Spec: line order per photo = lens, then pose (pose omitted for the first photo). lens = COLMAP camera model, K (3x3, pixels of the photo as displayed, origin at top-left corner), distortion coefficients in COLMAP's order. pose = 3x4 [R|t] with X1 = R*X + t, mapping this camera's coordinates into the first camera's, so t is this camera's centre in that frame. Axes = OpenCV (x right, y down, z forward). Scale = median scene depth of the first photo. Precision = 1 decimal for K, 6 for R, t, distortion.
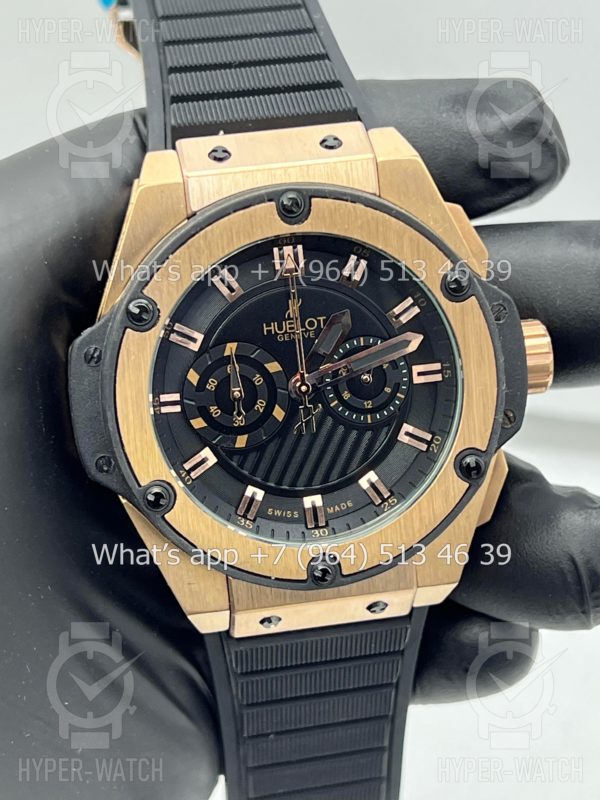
lens RADIAL K [[1885.2, 0, 302.1], [0, 1885.2, 402.0], [0, 0, 1]] dist [0.245055, 0.000000]
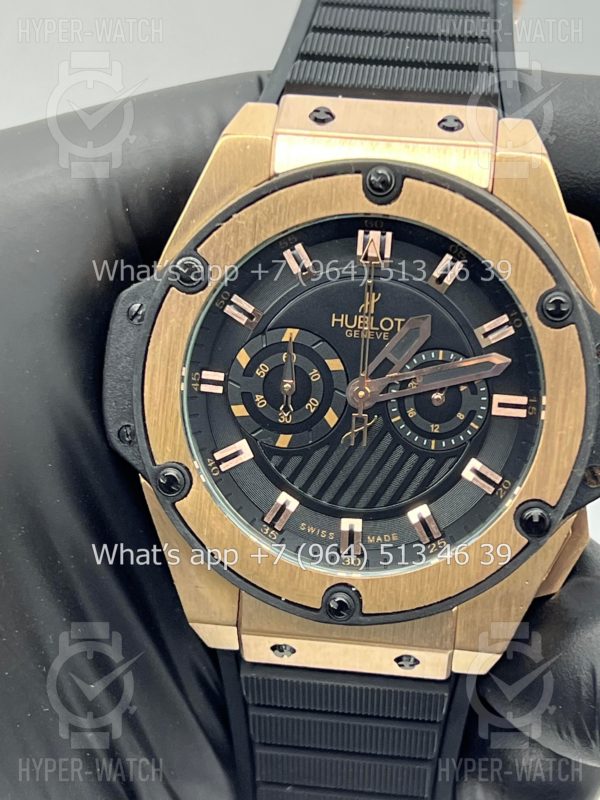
lens RADIAL K [[1885.2, 0, 298.9], [0, 1885.2, 434.4], [0, 0, 1]] dist [0.245055, 0.000000]
pose [[0.959082, 0.191909, -0.208167, 0.157556], [-0.198125, 0.980133, -0.009232, 0.024716], [0.202260, 0.050097, 0.978050, 0.139403]]
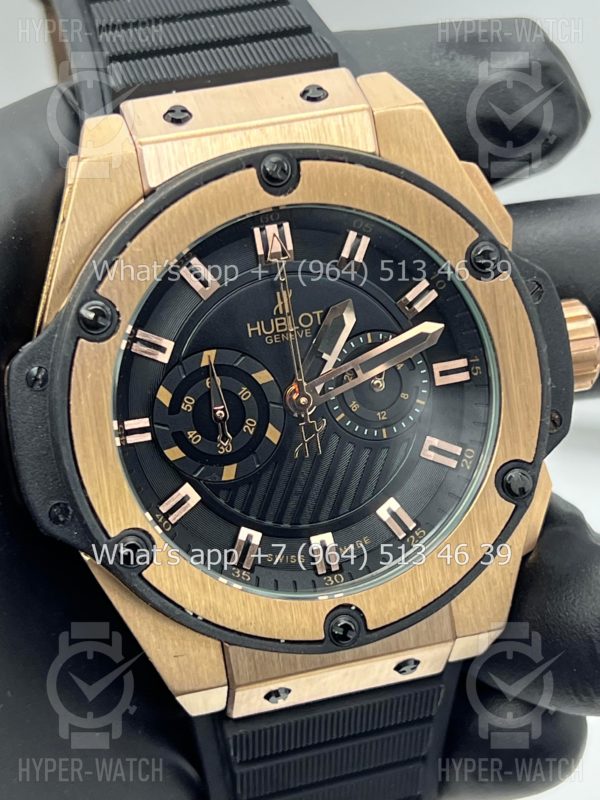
lens RADIAL K [[1885.2, 0, 297.0], [0, 1885.2, 403.7], [0, 0, 1]] dist [0.245055, 0.000000]
pose [[0.995245, -0.069581, 0.068159, -0.056061], [0.071147, 0.997248, -0.020830, 0.010524], [-0.066522, 0.025580, 0.997457, 0.200396]]
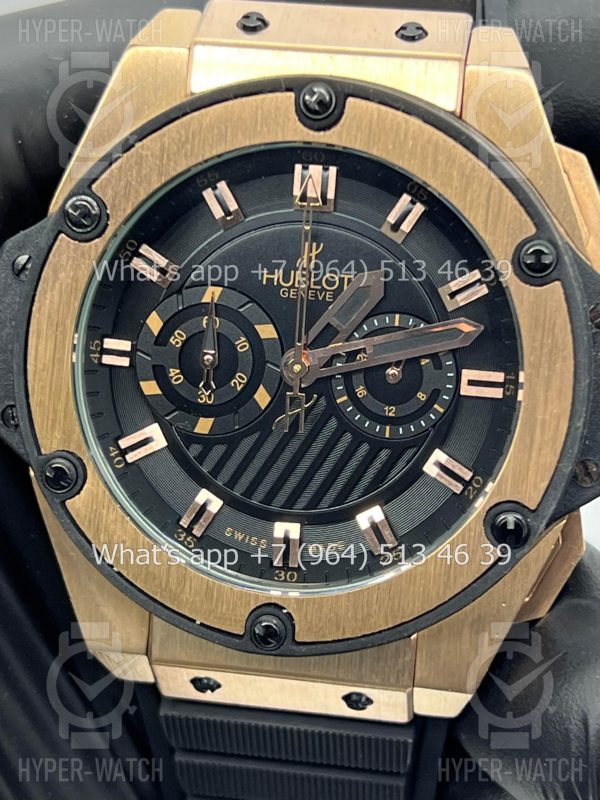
lens RADIAL K [[1885.2, 0, 303.2], [0, 1885.2, 405.4], [0, 0, 1]] dist [0.245055, 0.000000]
pose [[0.944989, 0.195599, -0.262177, 0.188707], [-0.205491, 0.978602, -0.010577, 0.013343], [0.254498, 0.063870, 0.964962, 0.321018]]
